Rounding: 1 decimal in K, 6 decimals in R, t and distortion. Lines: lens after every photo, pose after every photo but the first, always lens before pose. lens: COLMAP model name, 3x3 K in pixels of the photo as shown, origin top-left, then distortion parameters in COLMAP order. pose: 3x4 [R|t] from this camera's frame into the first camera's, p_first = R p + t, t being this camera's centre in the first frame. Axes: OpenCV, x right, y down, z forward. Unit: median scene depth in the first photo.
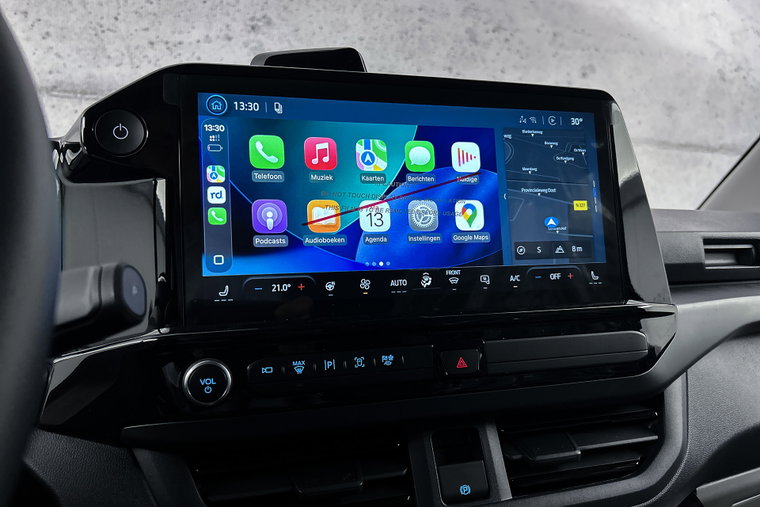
lens RADIAL K [[578.8, 0, 384.0], [0, 578.8, 250.0], [0, 0, 1]] dist [0.002385, -0.005721]
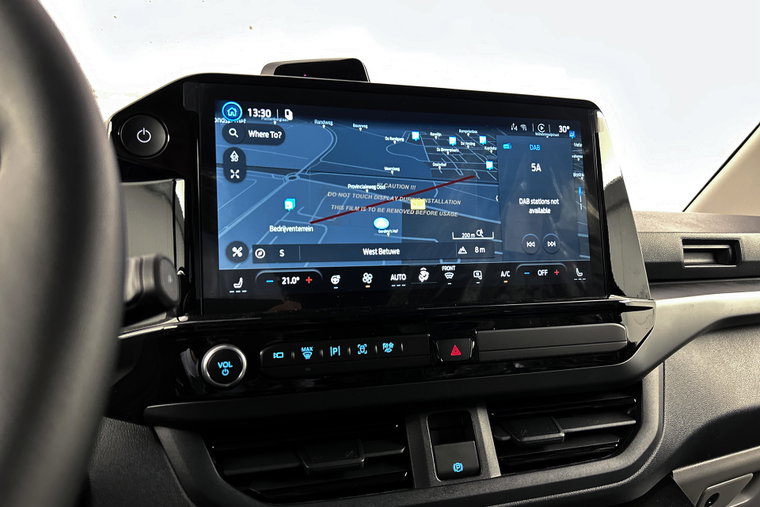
lens RADIAL K [[572.5, 0, 384.1], [0, 572.5, 253.4], [0, 0, 1]] dist [0.004598, 0.000946]
pose [[0.999923, 0.007946, 0.009526, -0.010524], [-0.008026, 0.999932, 0.008460, 0.003010], [-0.009458, -0.008536, 0.999919, -0.065274]]
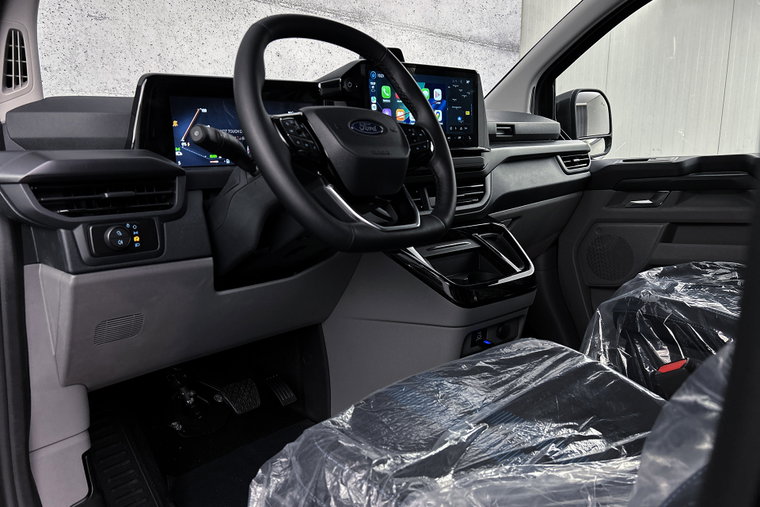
lens RADIAL K [[578.8, 0, 384.0], [0, 578.8, 250.0], [0, 0, 1]] dist [0.002385, -0.005721]
pose [[0.914252, -0.050389, 0.402000, -1.246801], [-0.045395, 0.973247, 0.225232, -0.042796], [-0.402595, -0.224167, 0.887506, -1.559971]]
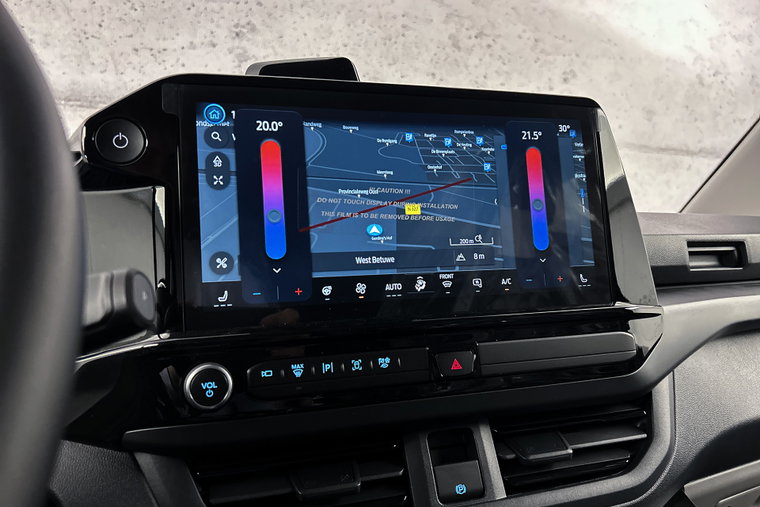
lens RADIAL K [[576.6, 0, 378.0], [0, 576.6, 249.7], [0, 0, 1]] dist [0.000800, 0.001553]
pose [[0.999838, -0.007615, 0.016315, -0.016349], [0.007749, 0.999937, -0.008147, -0.000679], [-0.016252, 0.008272, 0.999834, -0.015527]]
